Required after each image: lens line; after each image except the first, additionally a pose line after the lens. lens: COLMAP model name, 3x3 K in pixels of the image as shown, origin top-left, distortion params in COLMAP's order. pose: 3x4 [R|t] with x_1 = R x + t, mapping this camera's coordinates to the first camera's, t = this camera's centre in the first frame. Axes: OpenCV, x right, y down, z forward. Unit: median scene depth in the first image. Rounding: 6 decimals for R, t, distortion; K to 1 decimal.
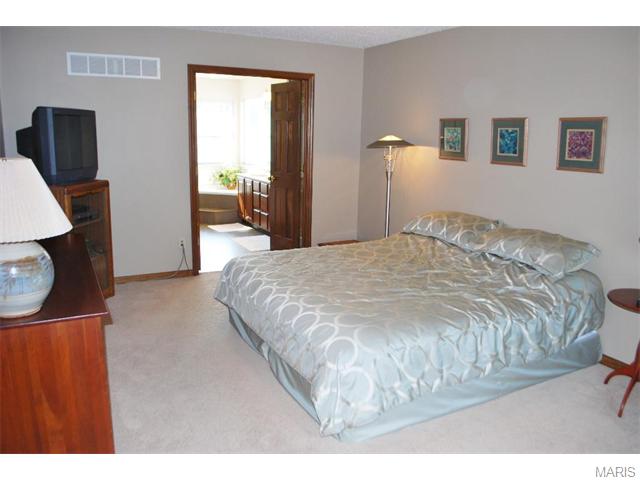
lens RADIAL K [[516.5, 0, 325.2], [0, 516.5, 235.8], [0, 0, 1]] dist [-0.038938, -0.017274]
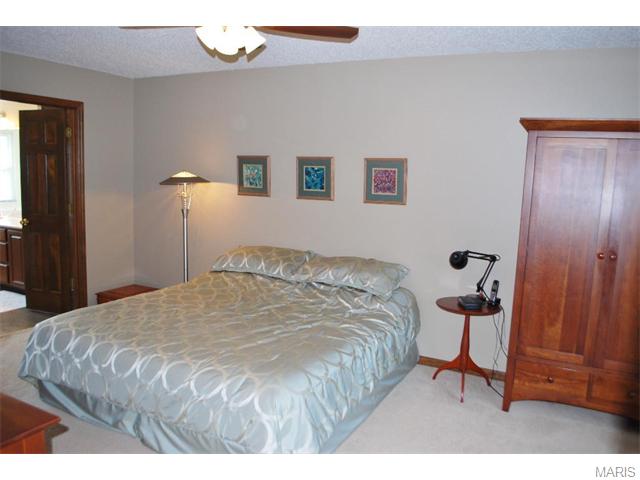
lens RADIAL K [[516.5, 0, 322.4], [0, 516.5, 242.1], [0, 0, 1]] dist [-0.038938, -0.017274]
pose [[0.831188, -0.068205, 0.551792, -0.241865], [0.095997, 0.995147, -0.021597, -0.023219], [-0.547642, 0.070921, 0.833702, 0.084381]]
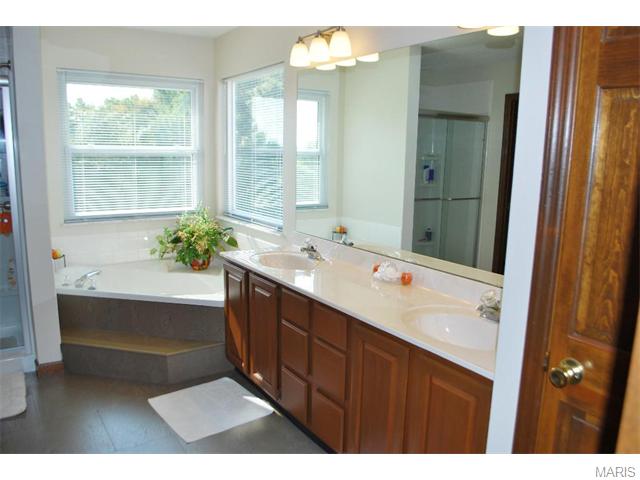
lens RADIAL K [[516.5, 0, 319.7], [0, 516.5, 241.5], [0, 0, 1]] dist [-0.038938, -0.017274]
pose [[0.995507, -0.016775, 0.093186, -0.274956], [0.019010, 0.999551, -0.023140, -0.242629], [-0.092756, 0.024808, 0.995380, 1.231551]]
